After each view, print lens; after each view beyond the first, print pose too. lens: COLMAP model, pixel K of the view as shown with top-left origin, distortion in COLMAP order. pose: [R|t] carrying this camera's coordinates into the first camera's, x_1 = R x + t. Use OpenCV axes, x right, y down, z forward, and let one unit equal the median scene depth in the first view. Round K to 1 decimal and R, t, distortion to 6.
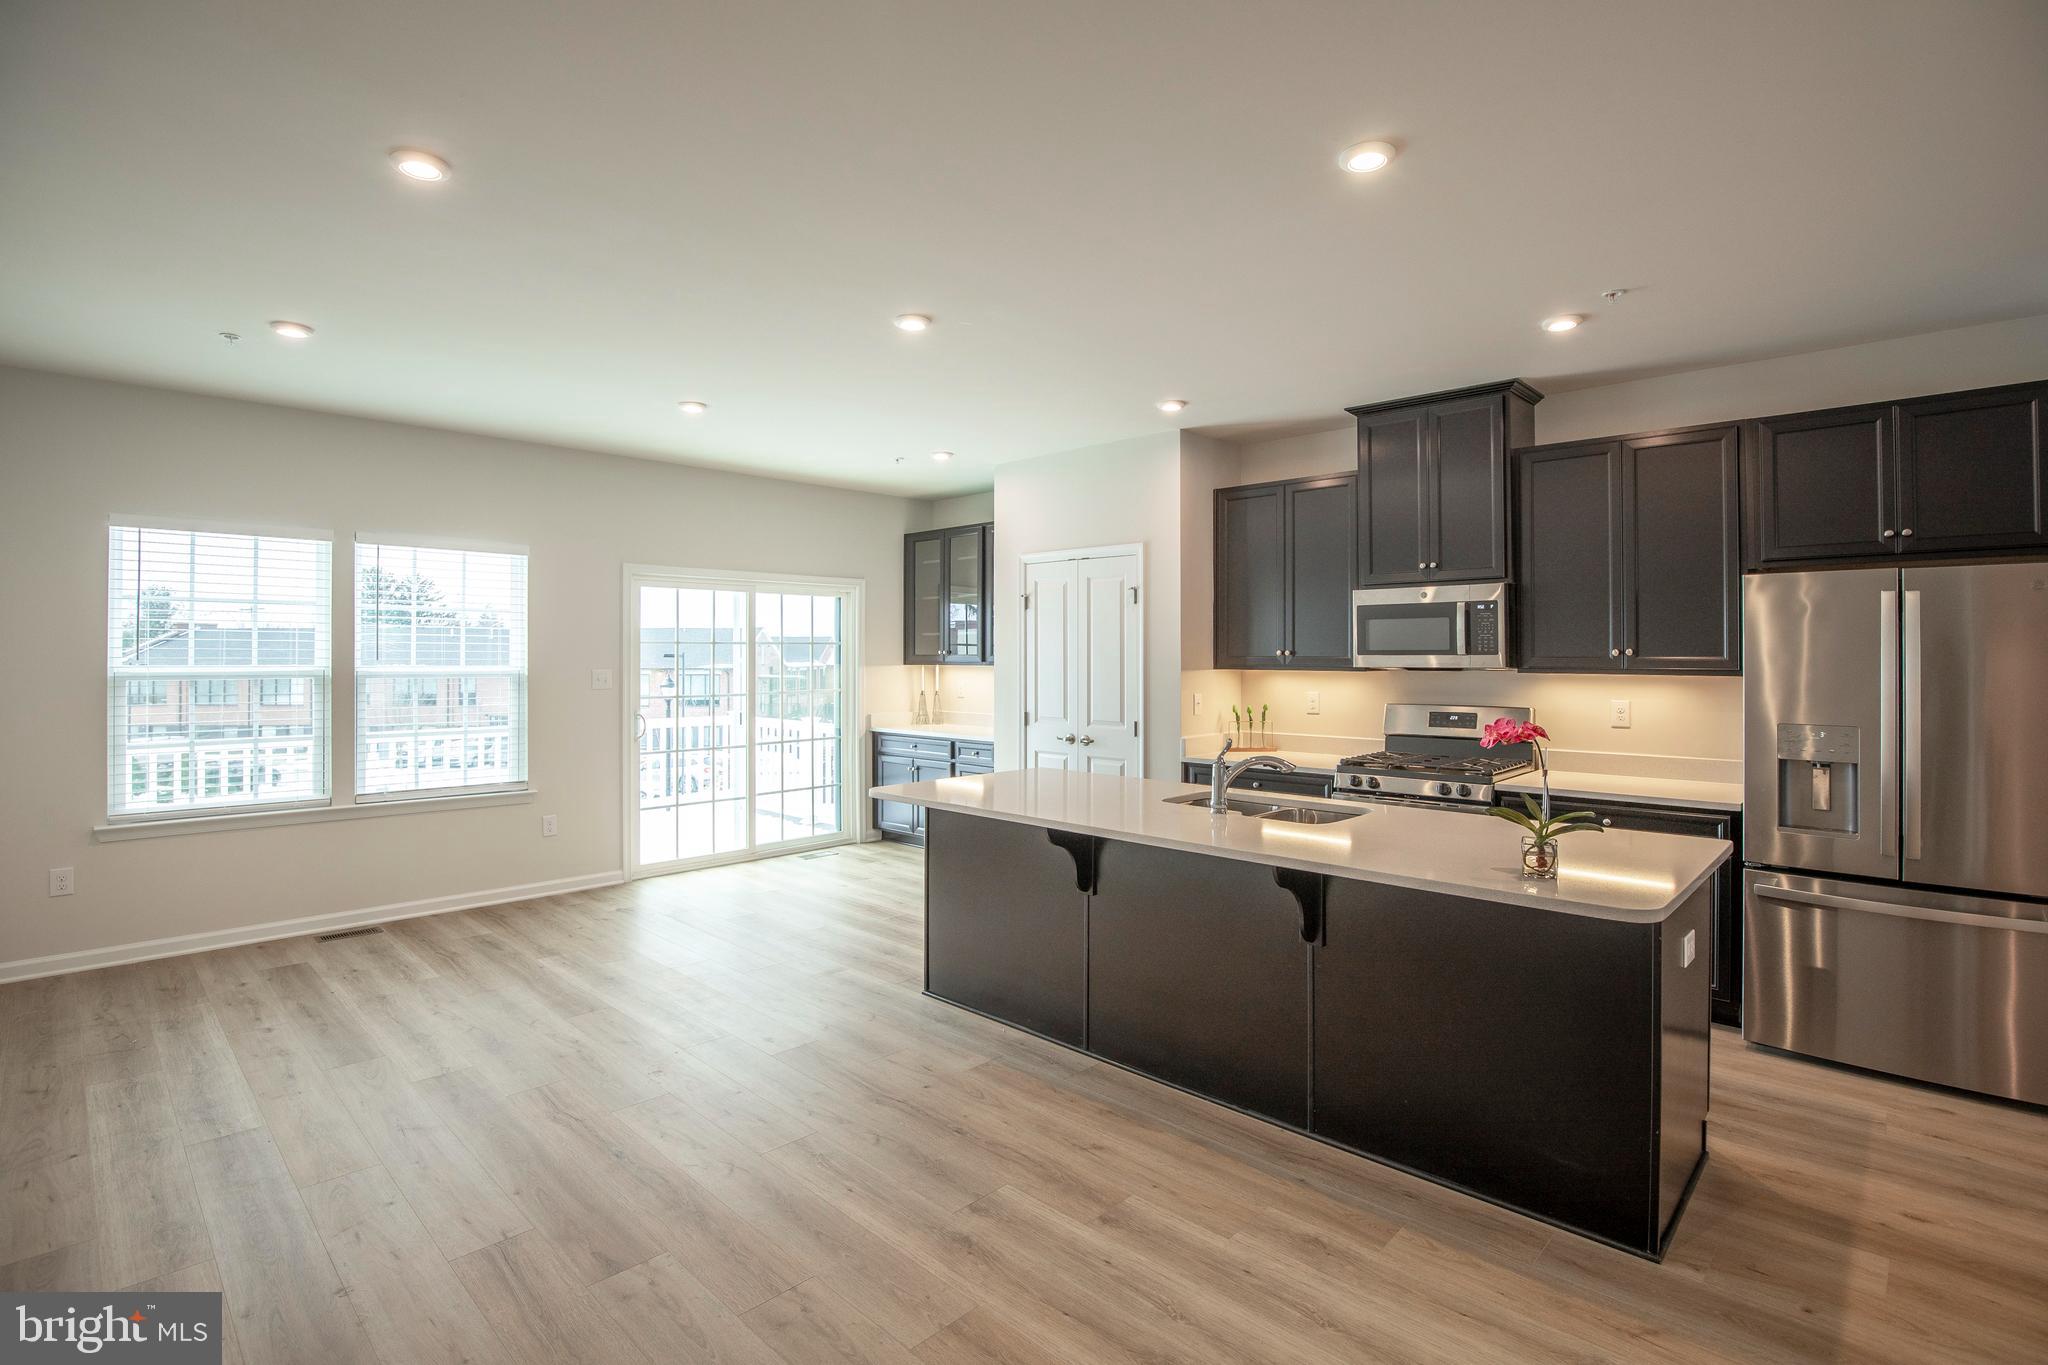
lens RADIAL K [[945.8, 0, 1067.3], [0, 945.8, 653.7], [0, 0, 1]] dist [-0.026886, 0.002575]
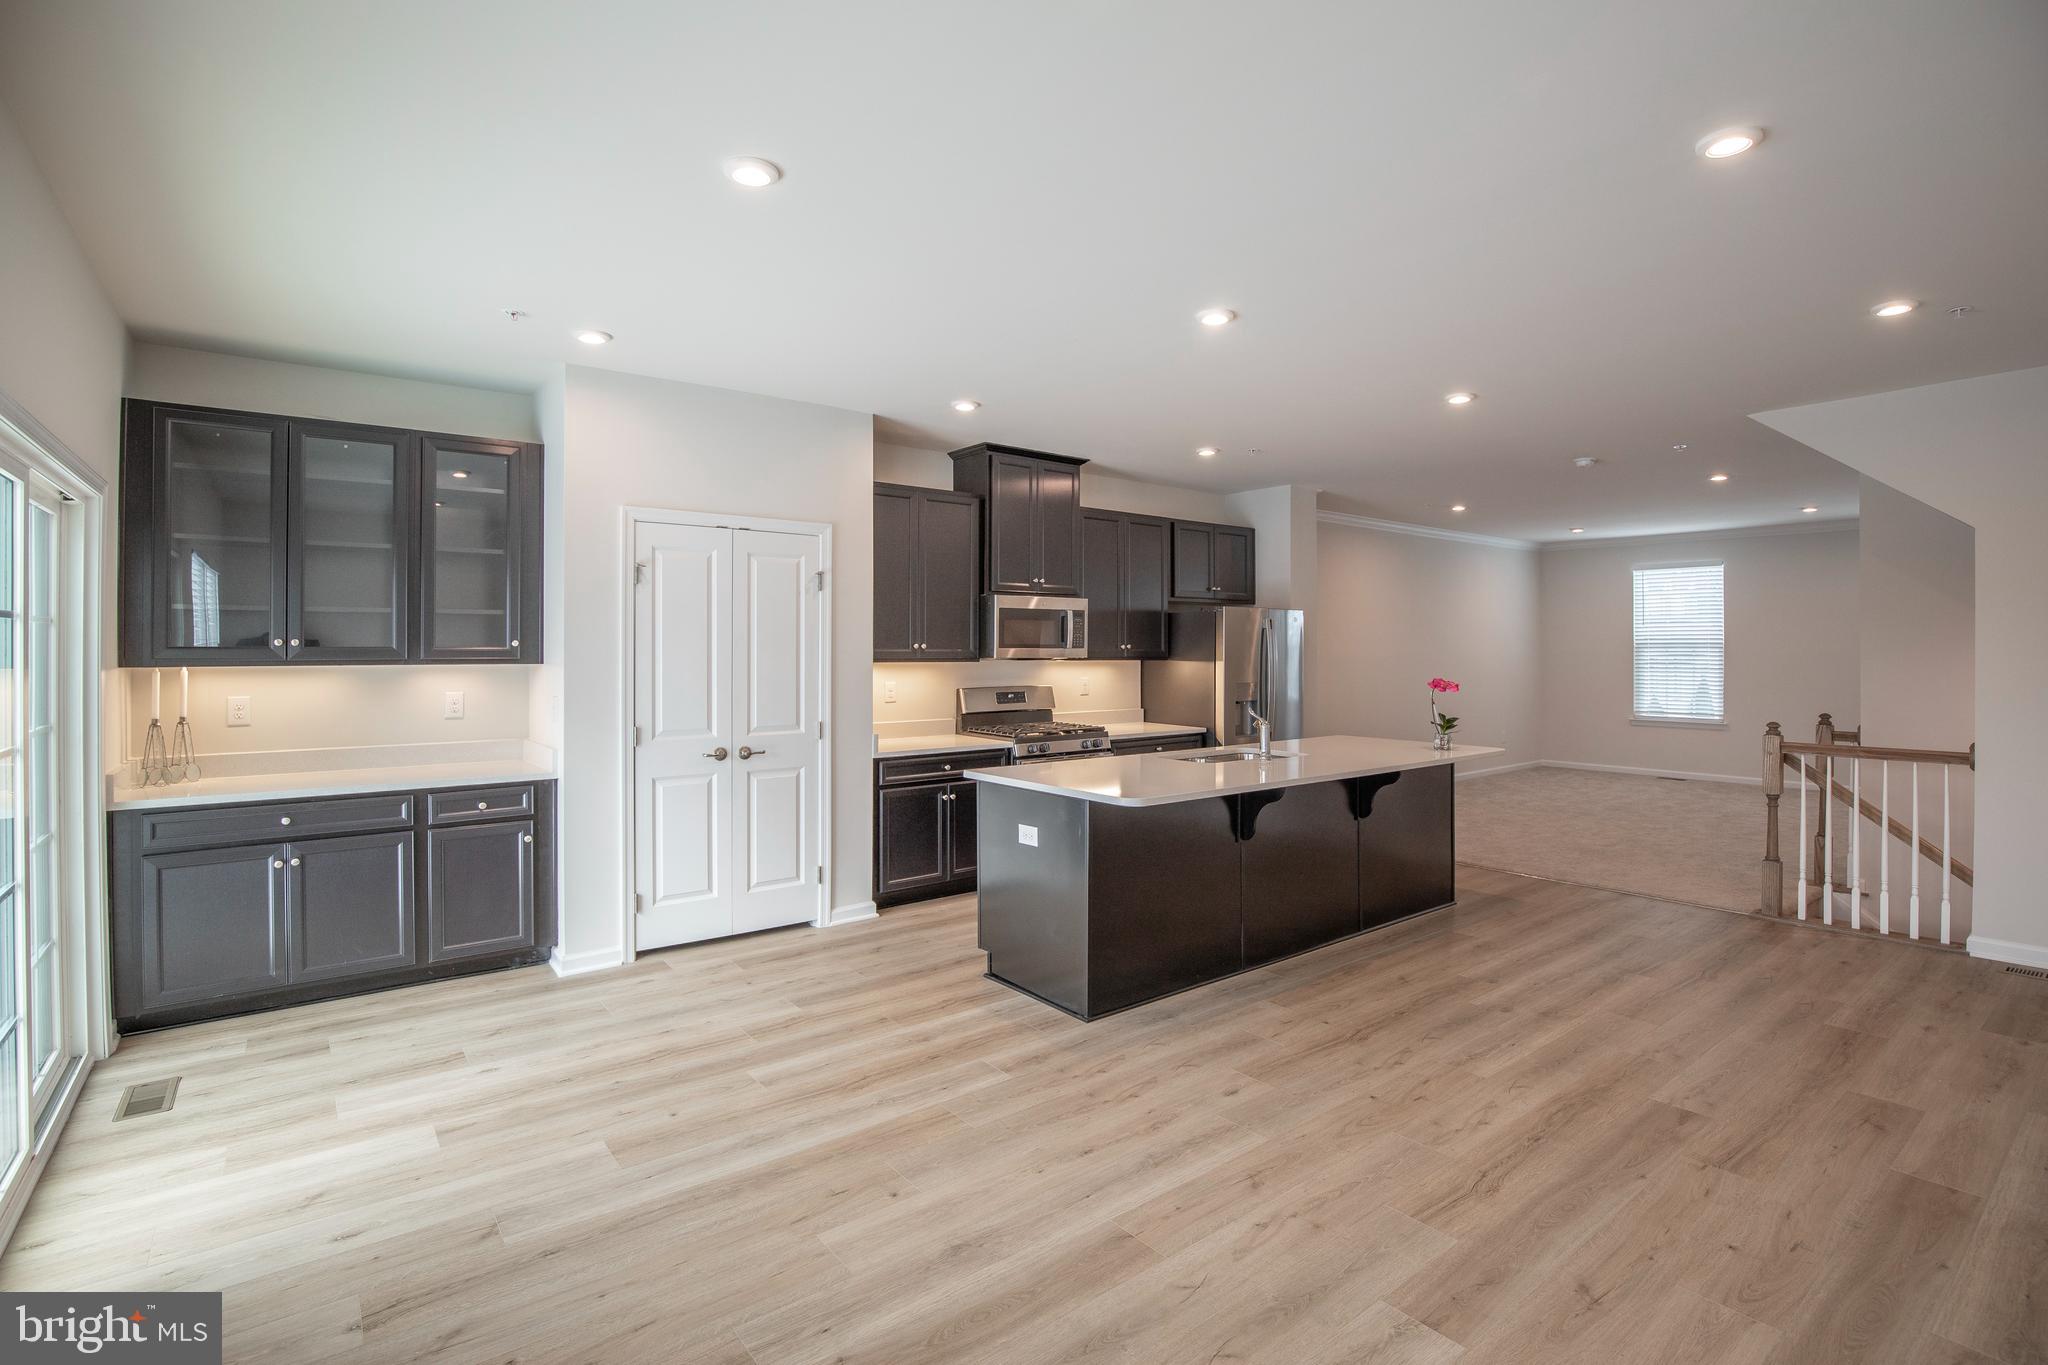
lens RADIAL K [[945.8, 0, 970.9], [0, 945.8, 659.3], [0, 0, 1]] dist [-0.026886, 0.002575]
pose [[0.204200, -0.011723, 0.978859, -0.684533], [-0.003806, 0.999911, 0.012769, 0.000226], [-0.978922, -0.006333, 0.204137, 0.599473]]
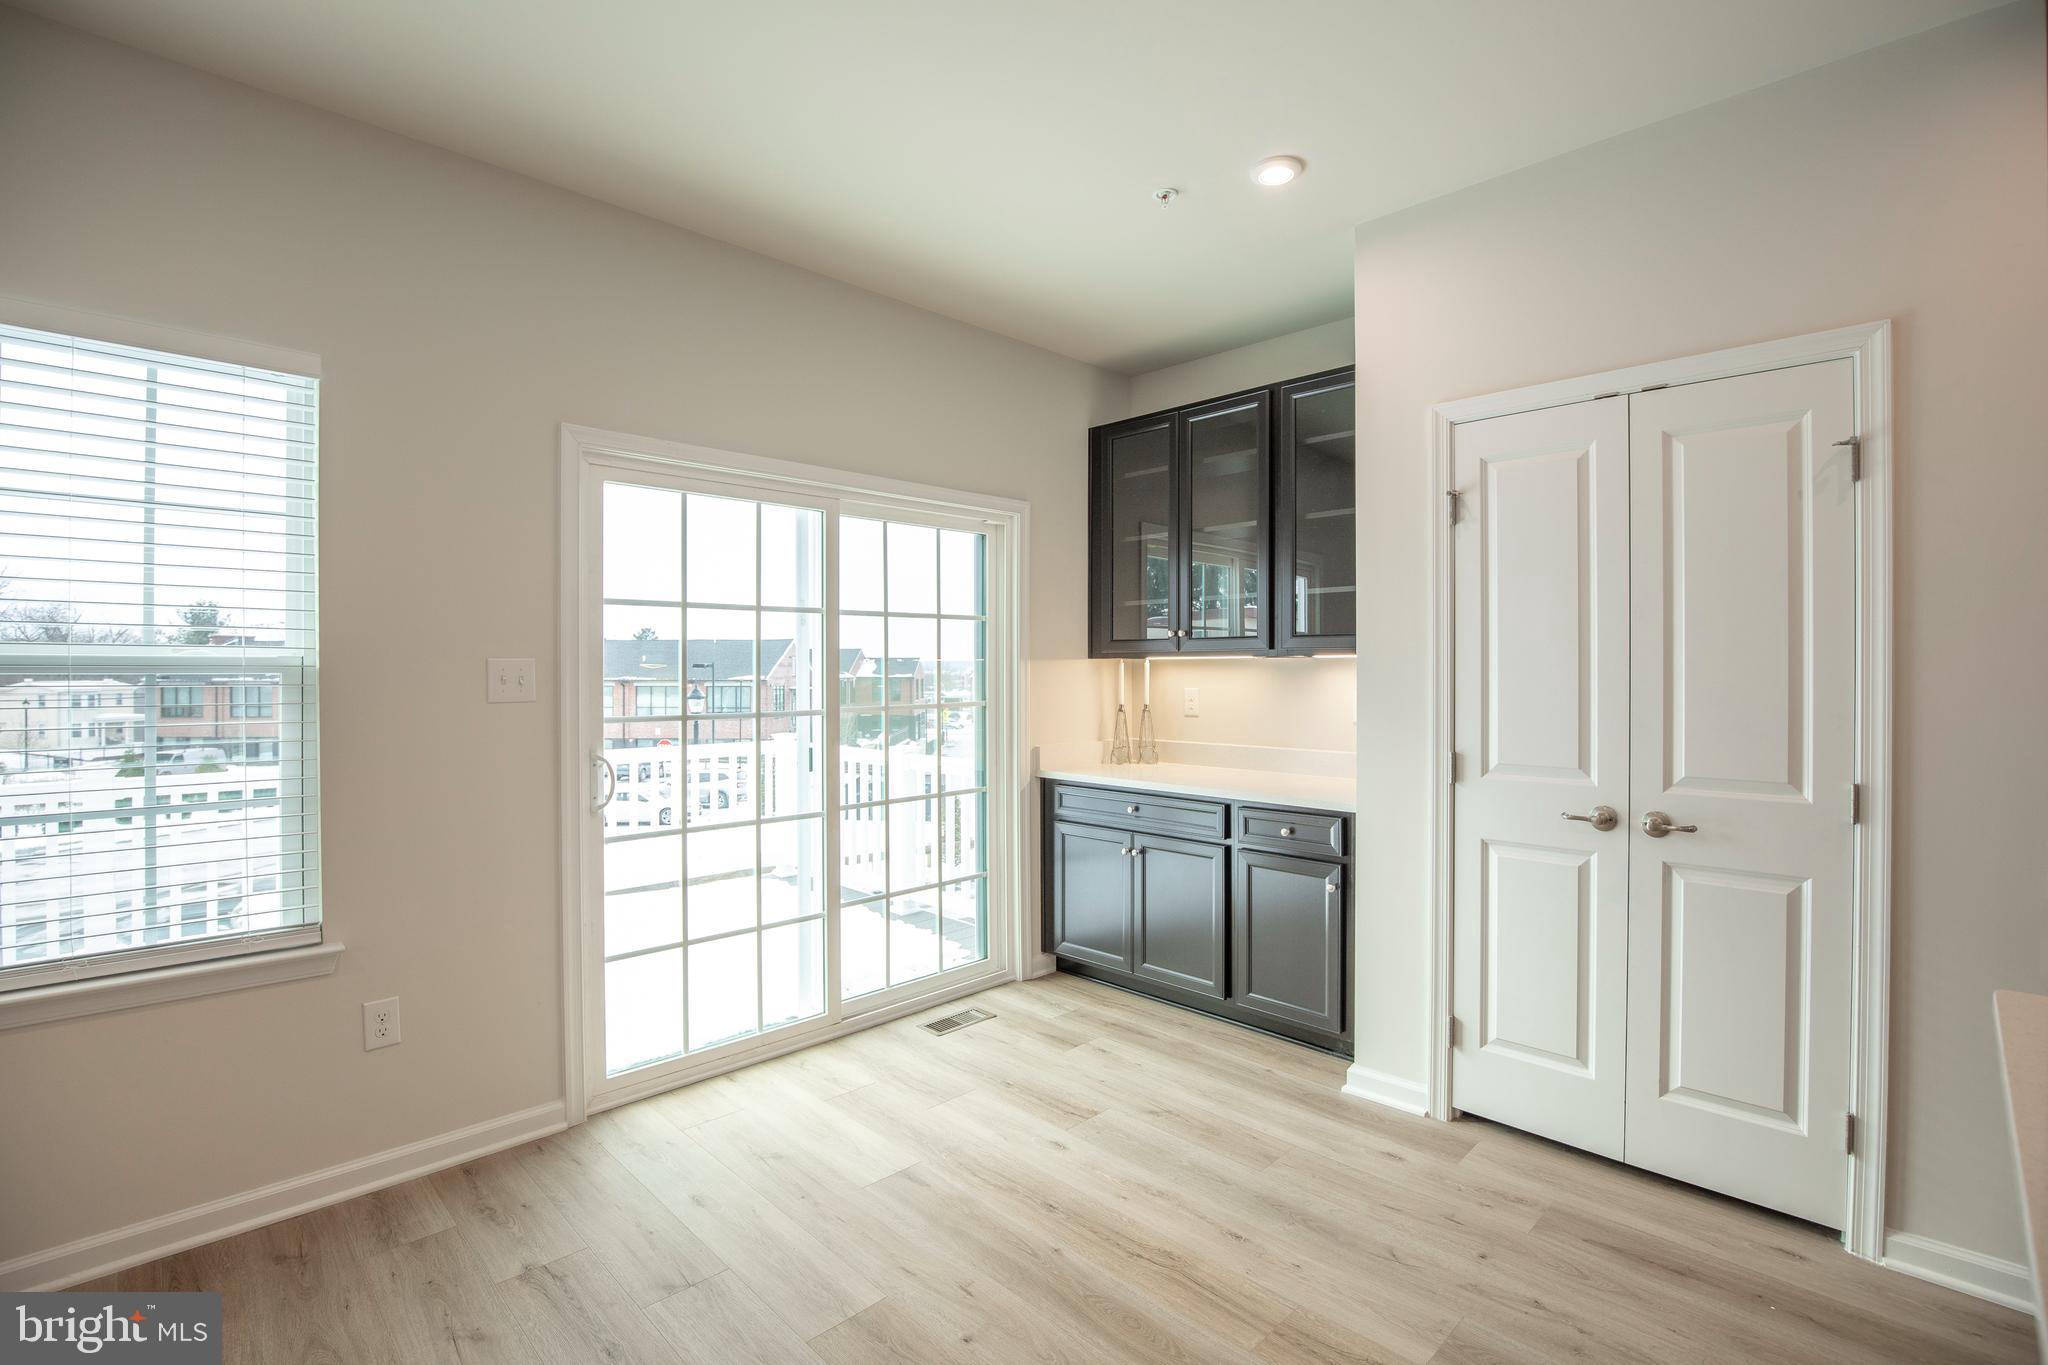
lens RADIAL K [[945.8, 0, 1080.0], [0, 945.8, 672.2], [0, 0, 1]] dist [-0.026886, 0.002575]
pose [[0.999864, -0.001106, -0.016447, -0.212311], [0.001226, 0.999973, 0.007314, 0.020031], [0.016439, -0.007333, 0.999838, 0.543273]]
